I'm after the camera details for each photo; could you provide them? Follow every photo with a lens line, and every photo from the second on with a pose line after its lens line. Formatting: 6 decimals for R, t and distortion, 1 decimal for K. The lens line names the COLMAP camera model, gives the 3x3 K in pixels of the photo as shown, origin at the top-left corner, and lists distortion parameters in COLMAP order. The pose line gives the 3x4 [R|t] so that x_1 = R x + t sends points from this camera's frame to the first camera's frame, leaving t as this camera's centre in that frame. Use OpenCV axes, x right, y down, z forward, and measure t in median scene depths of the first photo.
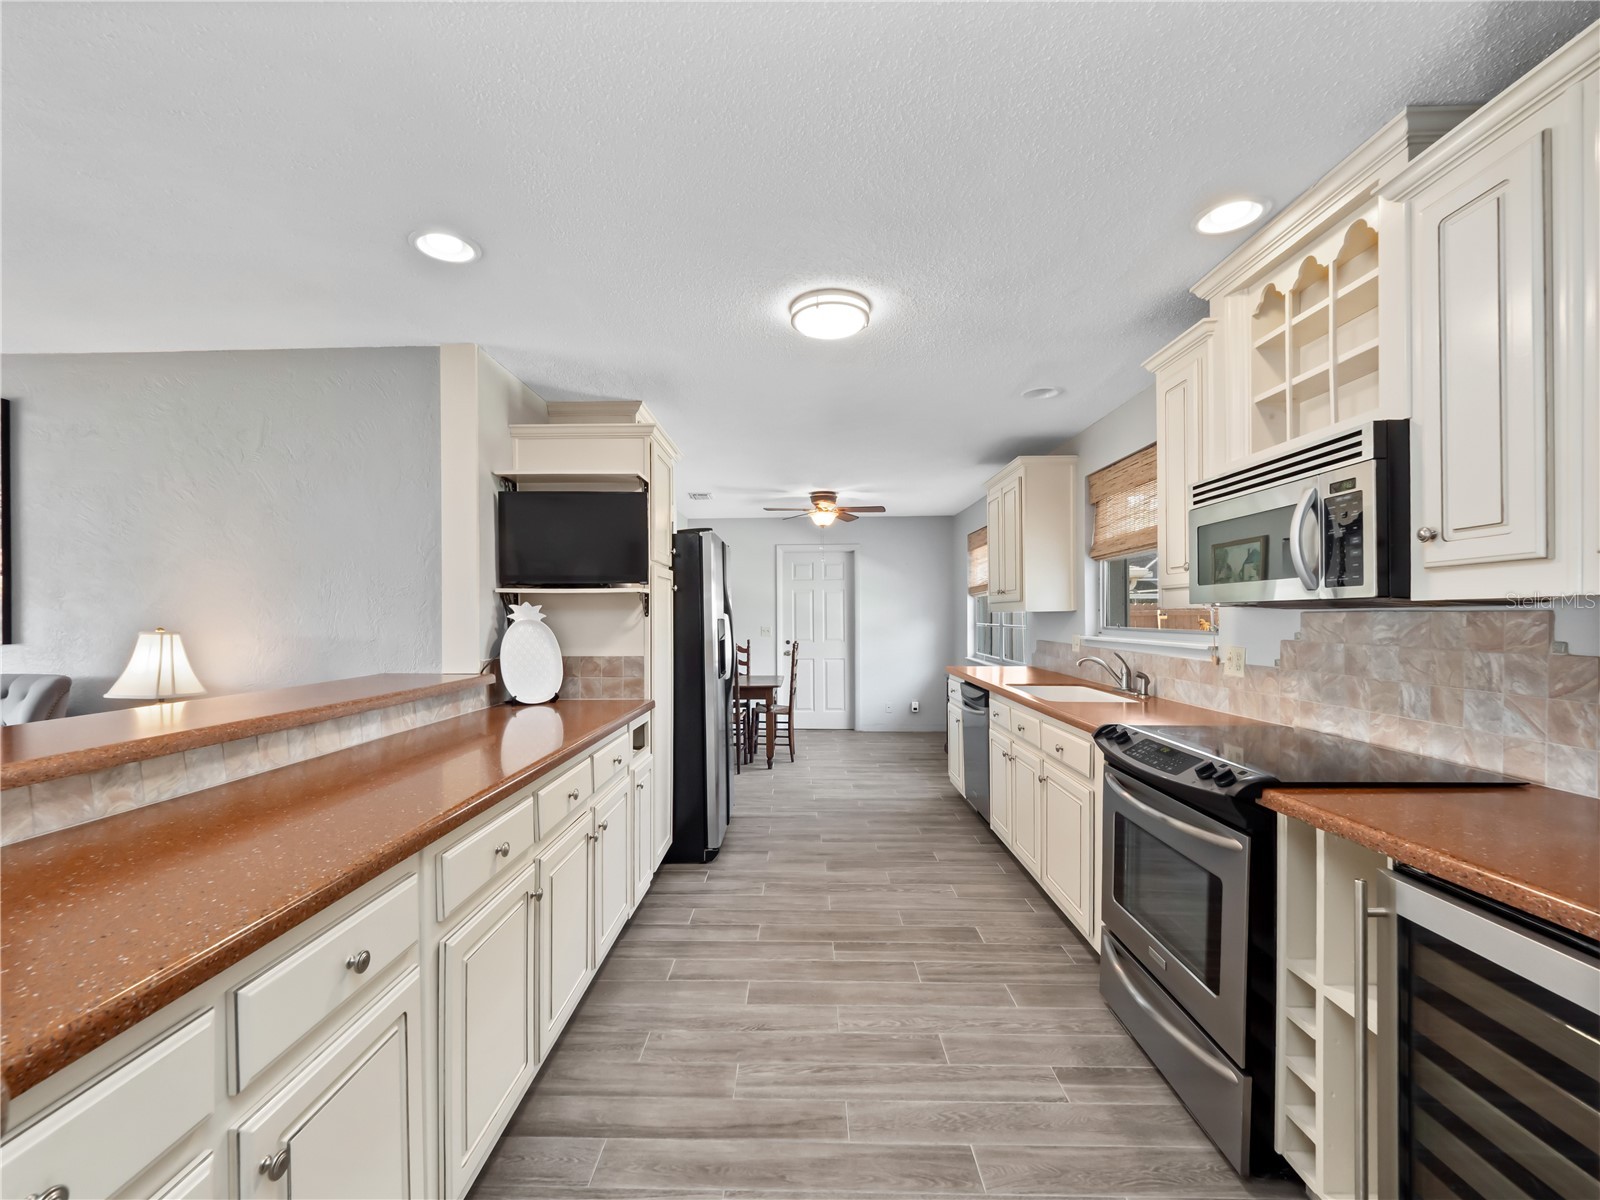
lens RADIAL K [[681.8, 0, 797.2], [0, 681.8, 618.9], [0, 0, 1]] dist [0.019389, -0.017400]
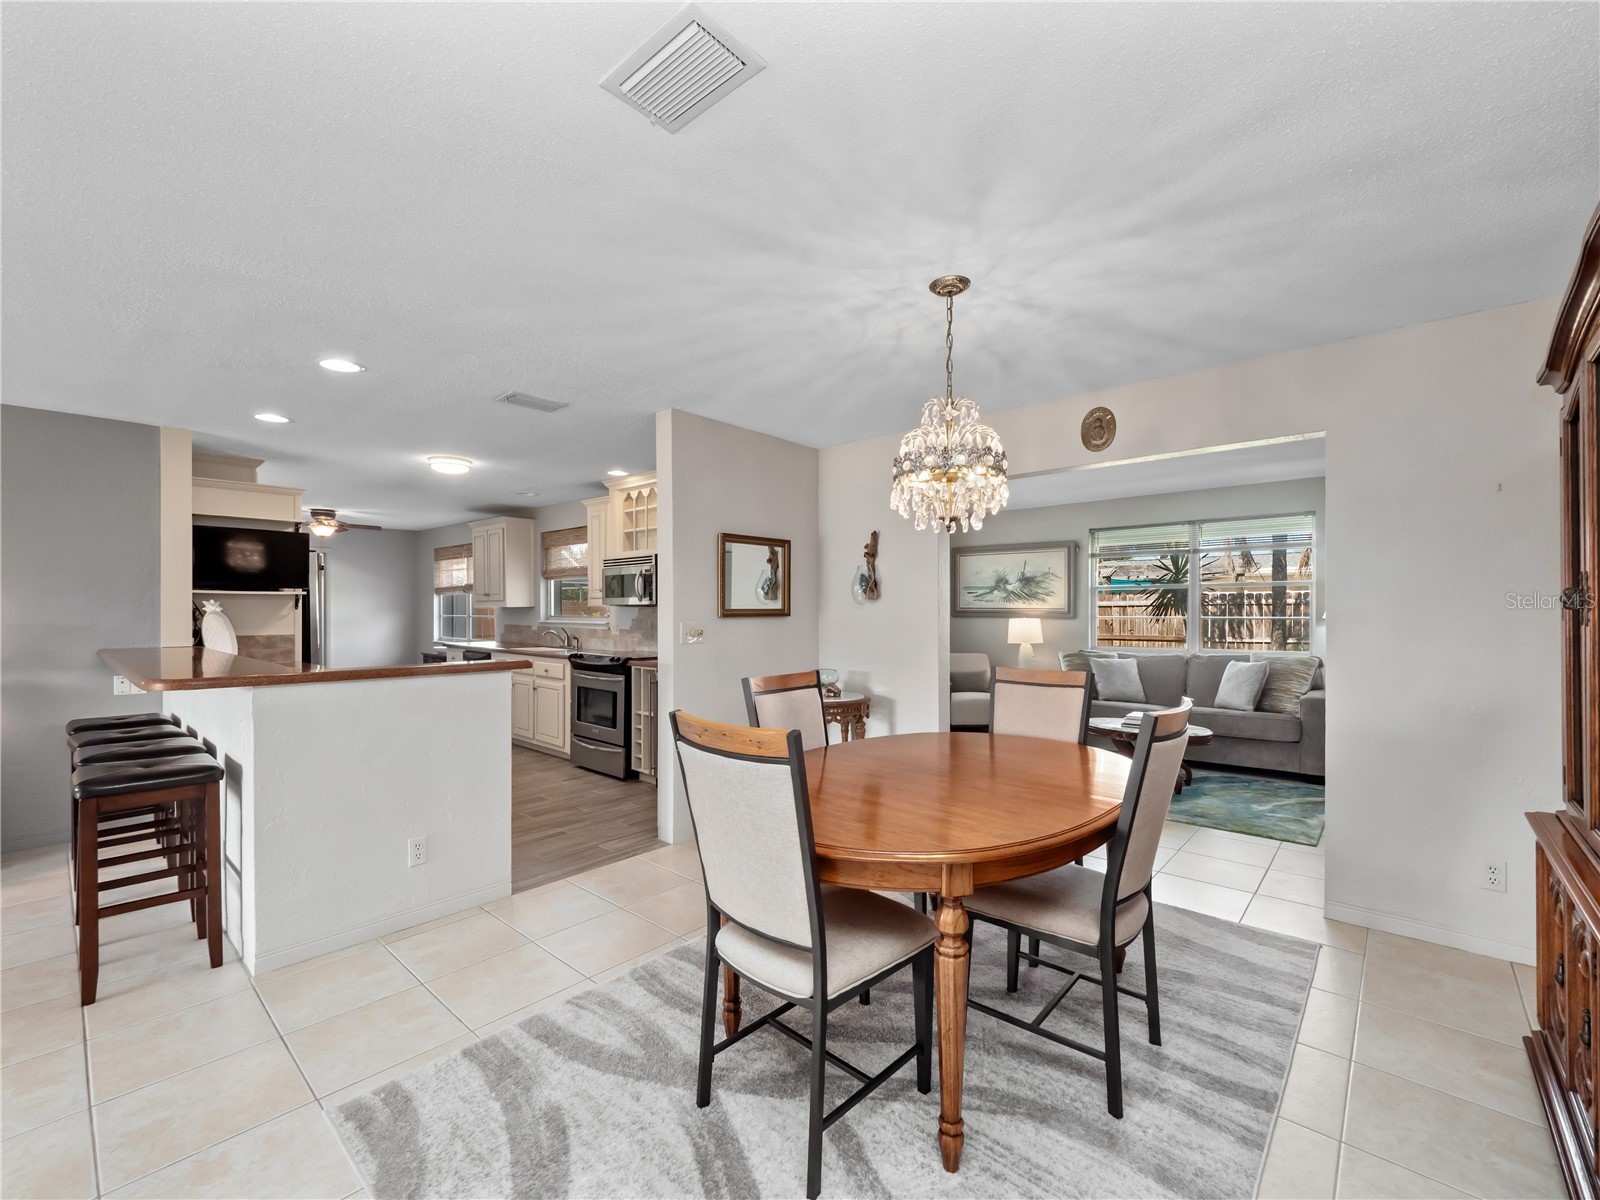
lens RADIAL K [[680.4, 0, 784.2], [0, 680.4, 610.1], [0, 0, 1]] dist [0.014539, -0.008583]
pose [[0.667584, 0.001734, 0.744533, -0.796585], [0.001750, 0.999991, -0.003898, 0.007894], [-0.744533, 0.003905, 0.667574, -1.106410]]
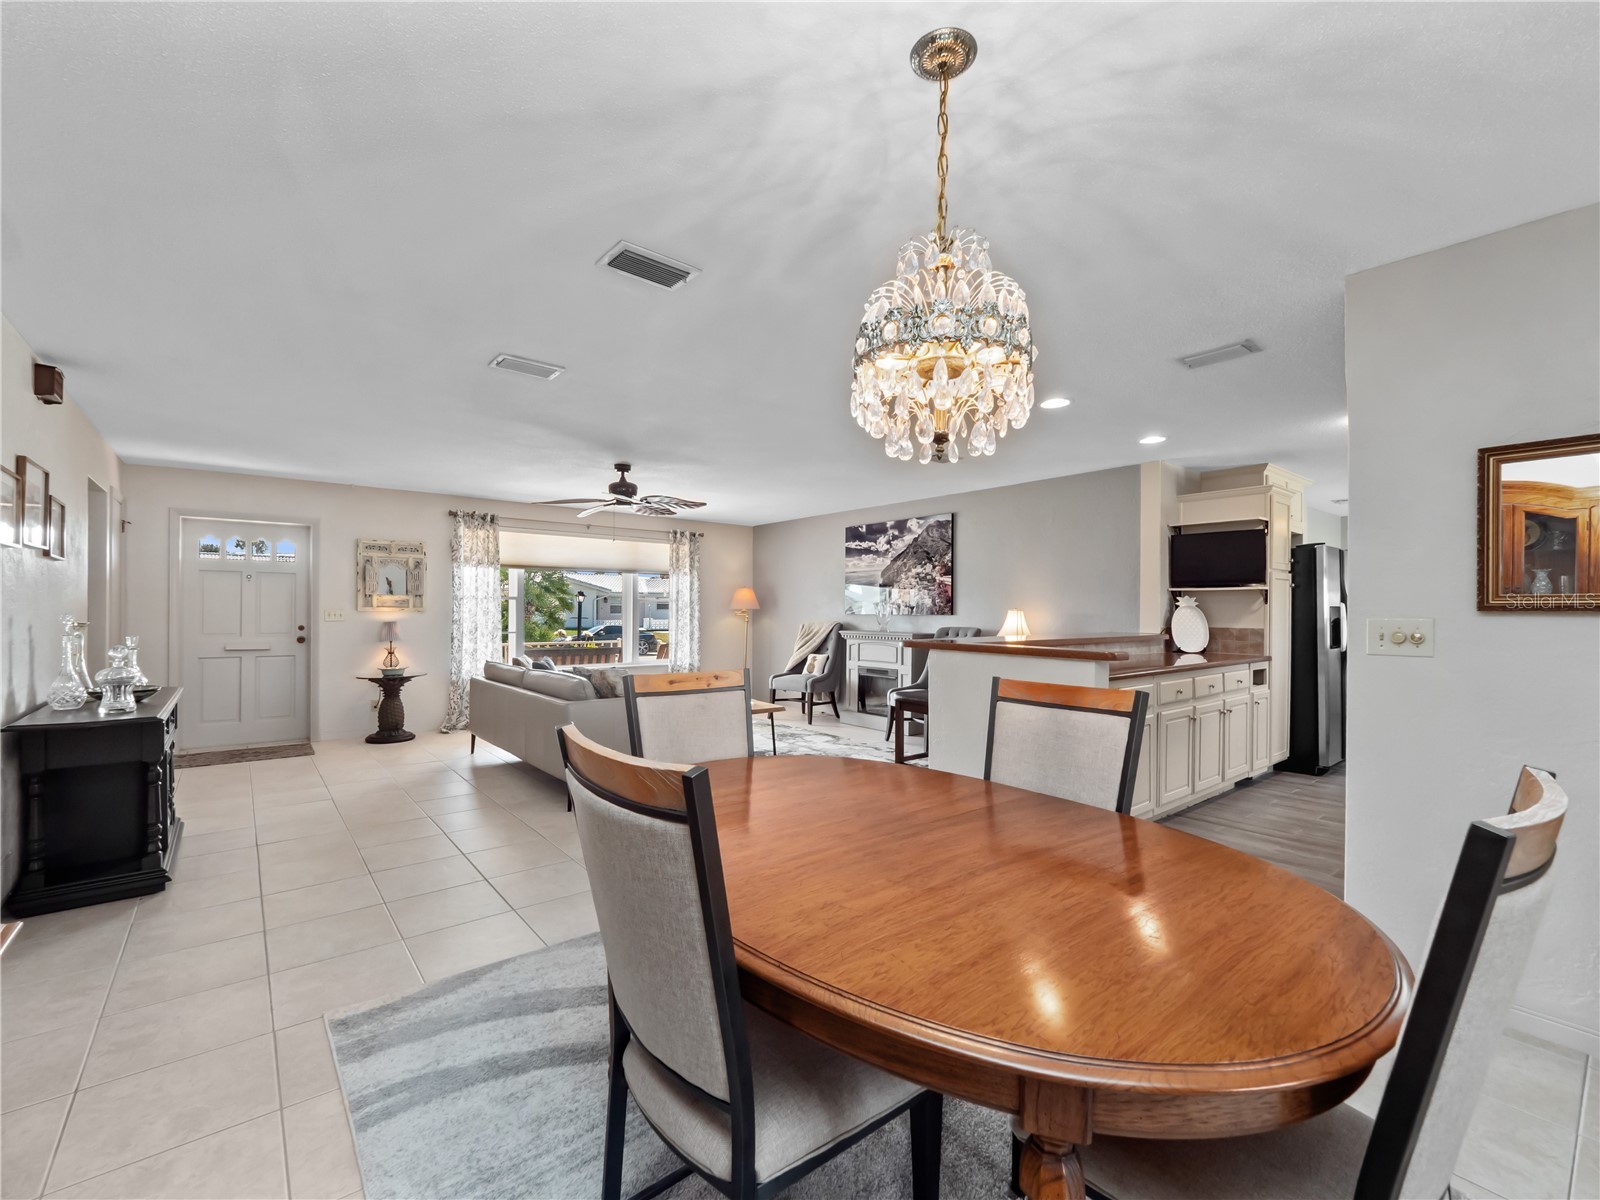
lens RADIAL K [[688.1, 0, 791.4], [0, 688.1, 608.0], [0, 0, 1]] dist [0.001390, -0.000013]
pose [[0.634613, 0.005615, -0.772810, 0.400300], [-0.009852, 0.999951, -0.000824, 0.022381], [0.772767, 0.008137, 0.634637, -1.110526]]
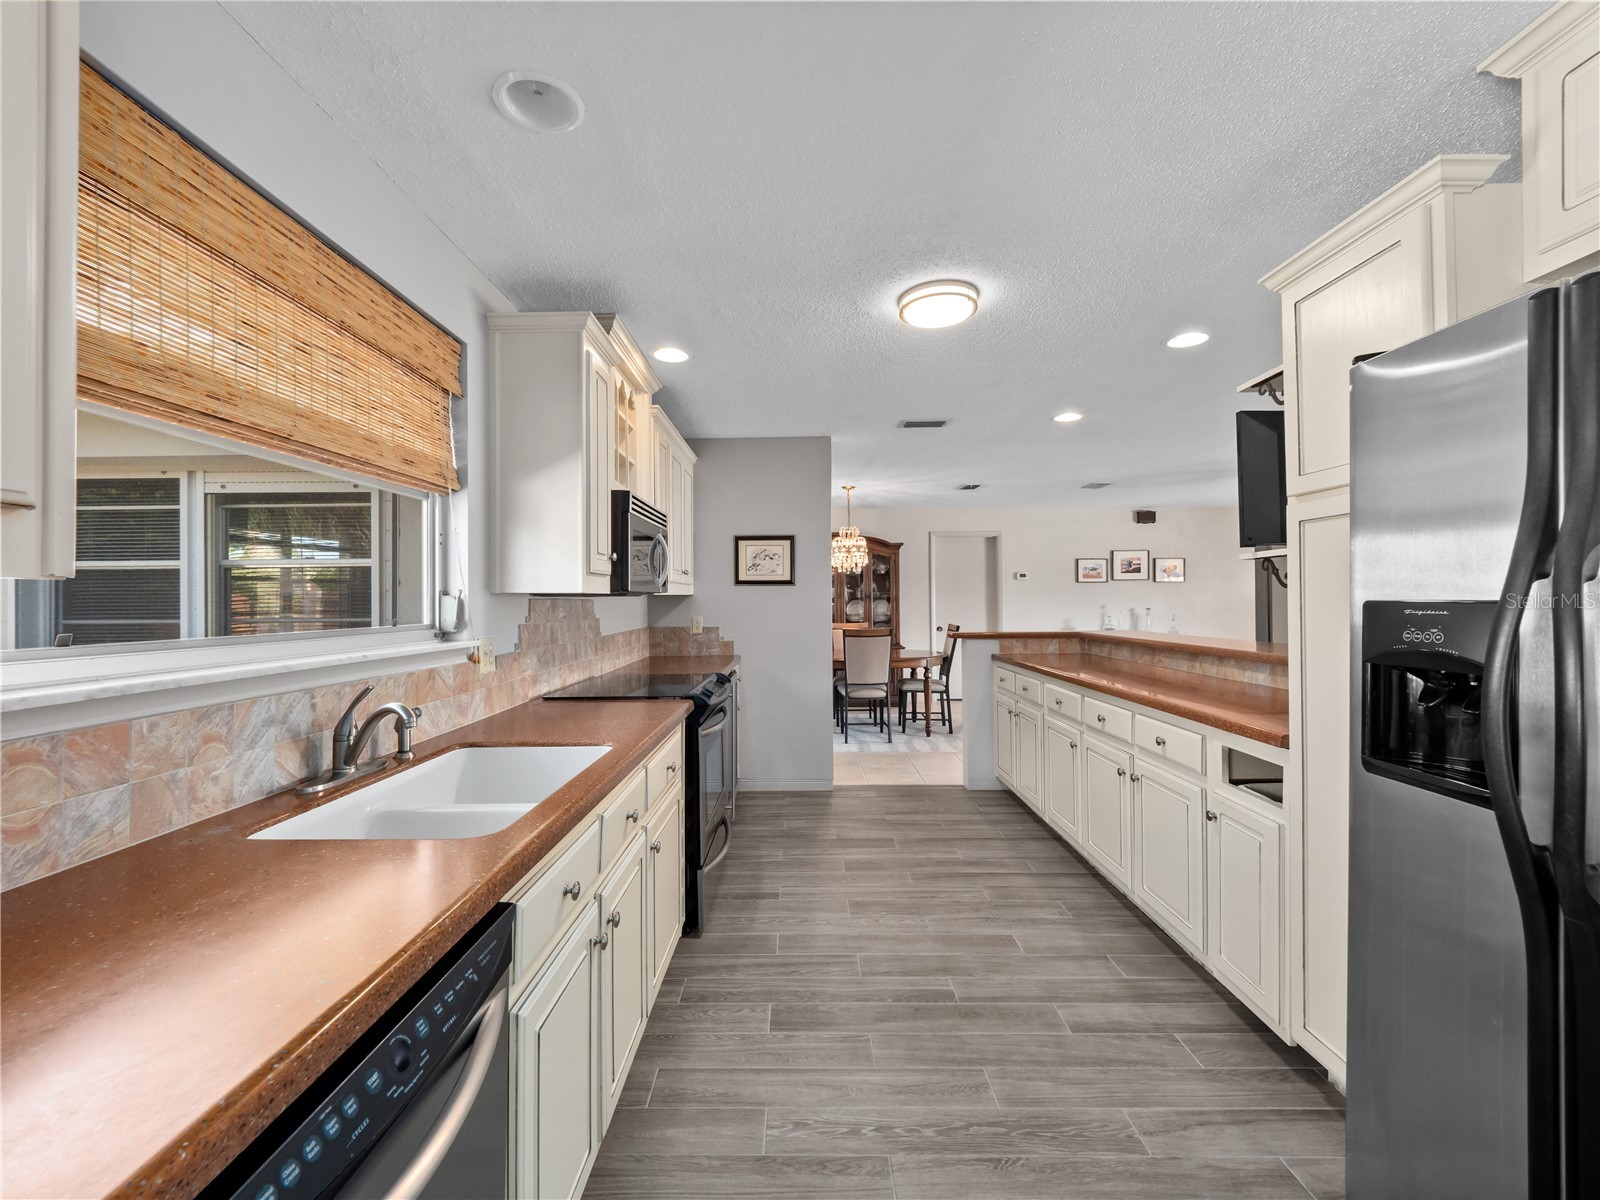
lens RADIAL K [[670.2, 0, 787.5], [0, 670.2, 594.4], [0, 0, 1]] dist [0.016339, -0.016665]
pose [[-0.999913, 0.009499, 0.009146, 0.262345], [0.009484, 0.999954, -0.001703, -0.010182], [-0.009162, -0.001616, -0.999957, 1.945407]]
